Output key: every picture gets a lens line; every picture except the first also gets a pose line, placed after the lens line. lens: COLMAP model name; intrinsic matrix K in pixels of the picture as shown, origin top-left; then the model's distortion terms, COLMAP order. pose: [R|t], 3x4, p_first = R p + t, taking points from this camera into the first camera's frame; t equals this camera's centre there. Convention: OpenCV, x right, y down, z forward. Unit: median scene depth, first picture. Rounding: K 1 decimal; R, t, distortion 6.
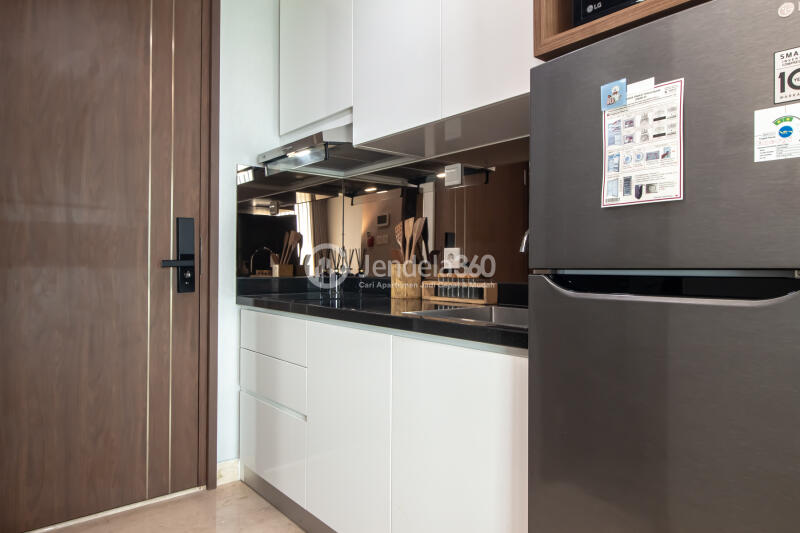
lens RADIAL K [[536.5, 0, 400.0], [0, 536.5, 266.5], [0, 0, 1]] dist [0.001991, 0.000588]
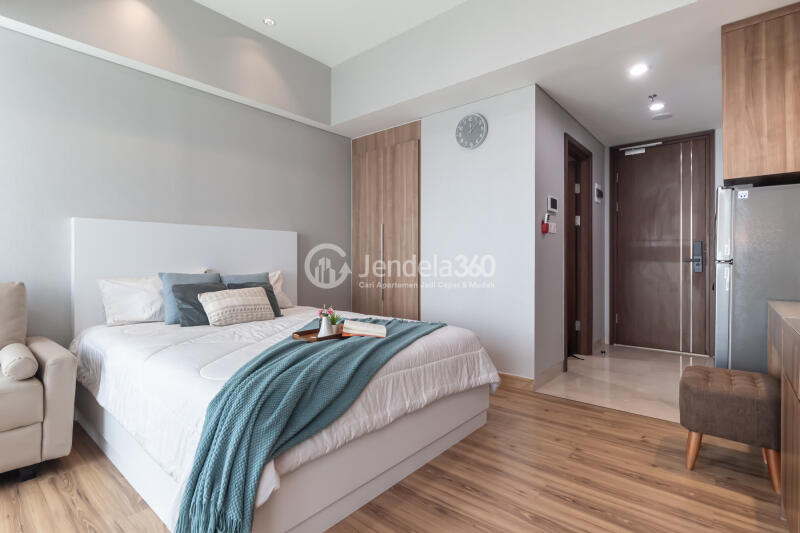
lens RADIAL K [[391.0, 0, 411.1], [0, 391.0, 264.7], [0, 0, 1]] dist [-0.003190, -0.000830]
pose [[0.208216, 0.005127, -0.978070, 1.139033], [0.002217, 0.999981, 0.005714, 0.002741], [0.978080, -0.003358, 0.208200, -0.682738]]
